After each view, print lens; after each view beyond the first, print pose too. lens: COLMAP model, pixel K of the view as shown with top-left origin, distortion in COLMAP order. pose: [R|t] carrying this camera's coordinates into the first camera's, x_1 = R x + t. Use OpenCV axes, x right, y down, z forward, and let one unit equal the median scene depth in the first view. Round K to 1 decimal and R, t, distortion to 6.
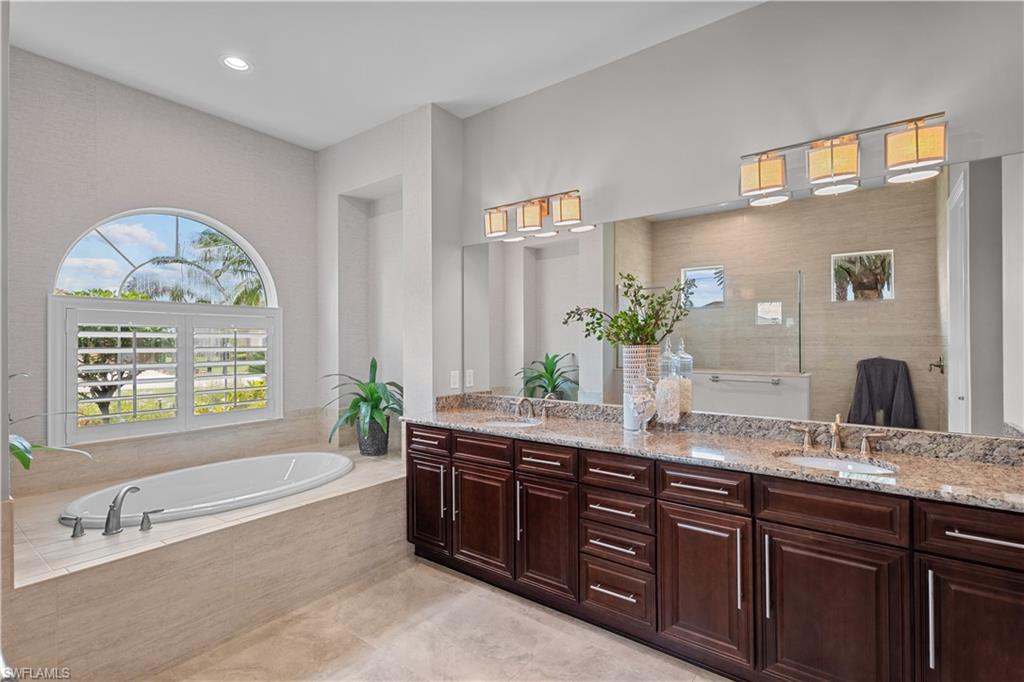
lens RADIAL K [[477.1, 0, 512.0], [0, 477.1, 341.0], [0, 0, 1]] dist [0.000807, -0.000053]
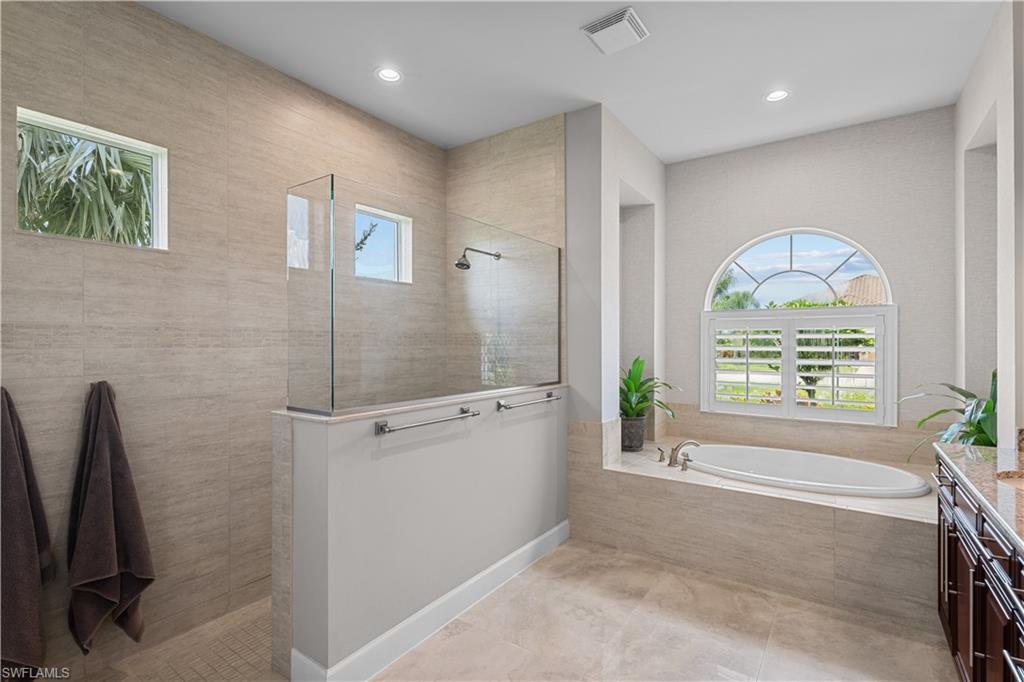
lens RADIAL K [[468.1, 0, 512.1], [0, 468.1, 346.8], [0, 0, 1]] dist [0.000859, 0.000158]
pose [[0.020369, 0.008409, -0.999757, 0.535543], [0.004203, 0.999955, 0.008496, 0.000717], [0.999784, -0.004375, 0.020333, 0.362349]]
